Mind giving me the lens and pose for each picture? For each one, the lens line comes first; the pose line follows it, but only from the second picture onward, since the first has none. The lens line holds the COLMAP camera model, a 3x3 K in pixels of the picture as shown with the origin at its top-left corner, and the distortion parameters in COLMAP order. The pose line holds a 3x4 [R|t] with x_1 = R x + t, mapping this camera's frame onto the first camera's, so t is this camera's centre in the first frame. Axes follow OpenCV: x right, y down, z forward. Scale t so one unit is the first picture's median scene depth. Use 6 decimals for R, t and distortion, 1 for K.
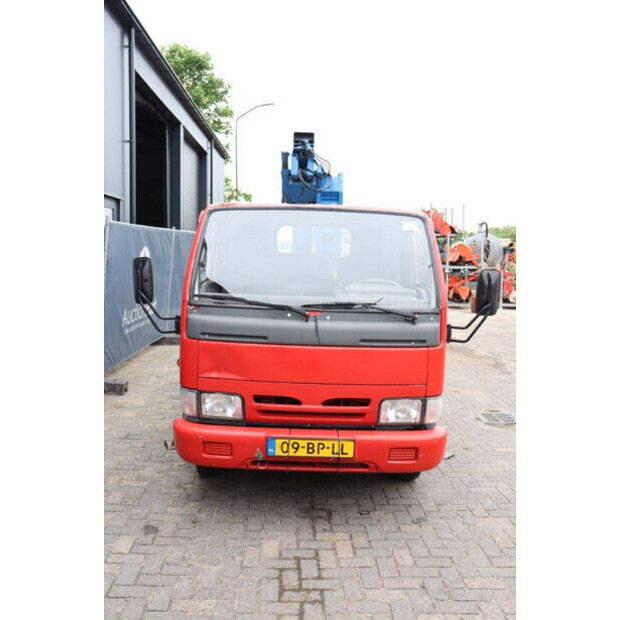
lens RADIAL K [[609.1, 0, 310.0], [0, 609.1, 310.0], [0, 0, 1]] dist [-0.122199, 0.212546]
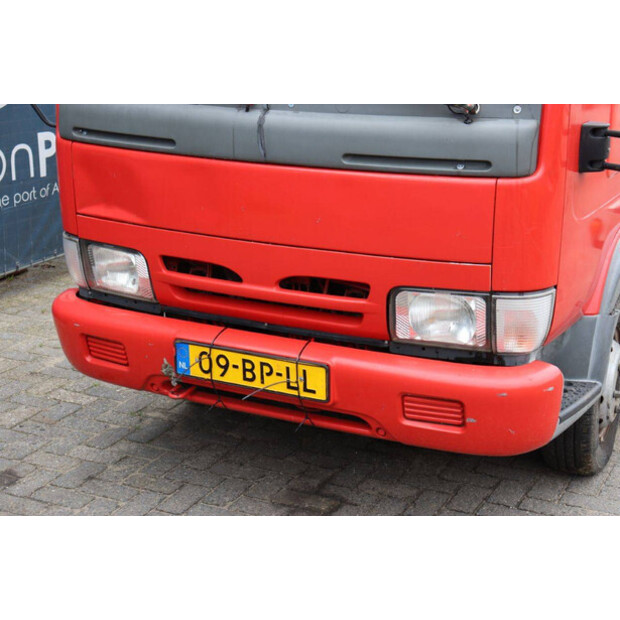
lens RADIAL K [[1064.5, 0, 322.7], [0, 1064.5, 309.1], [0, 0, 1]] dist [0.206668, 0.035185]
pose [[0.889360, 0.103119, -0.445427, 0.435176], [-0.023649, 0.983305, 0.180423, 0.018366], [0.456595, -0.149927, 0.876951, 0.261590]]
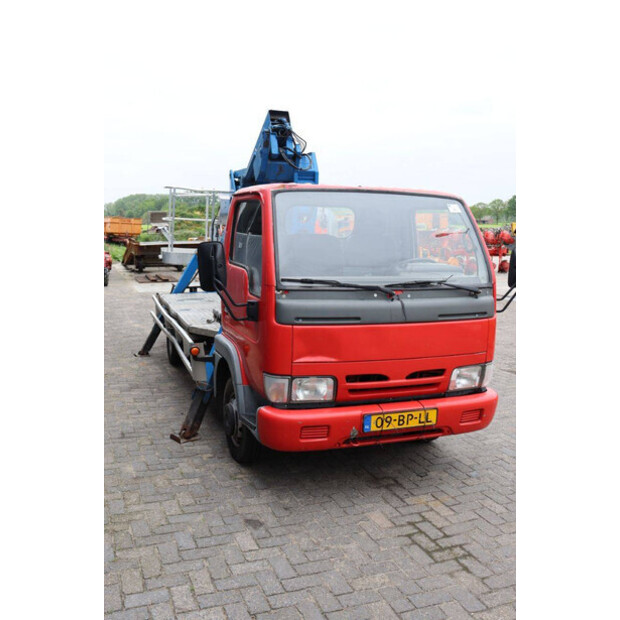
lens RADIAL K [[609.1, 0, 310.0], [0, 609.1, 310.0], [0, 0, 1]] dist [-0.122199, 0.212546]
pose [[0.943269, -0.056612, 0.327167, -0.477081], [0.042573, 0.997845, 0.049919, -0.022943], [-0.329288, -0.033159, 0.943647, 0.061187]]
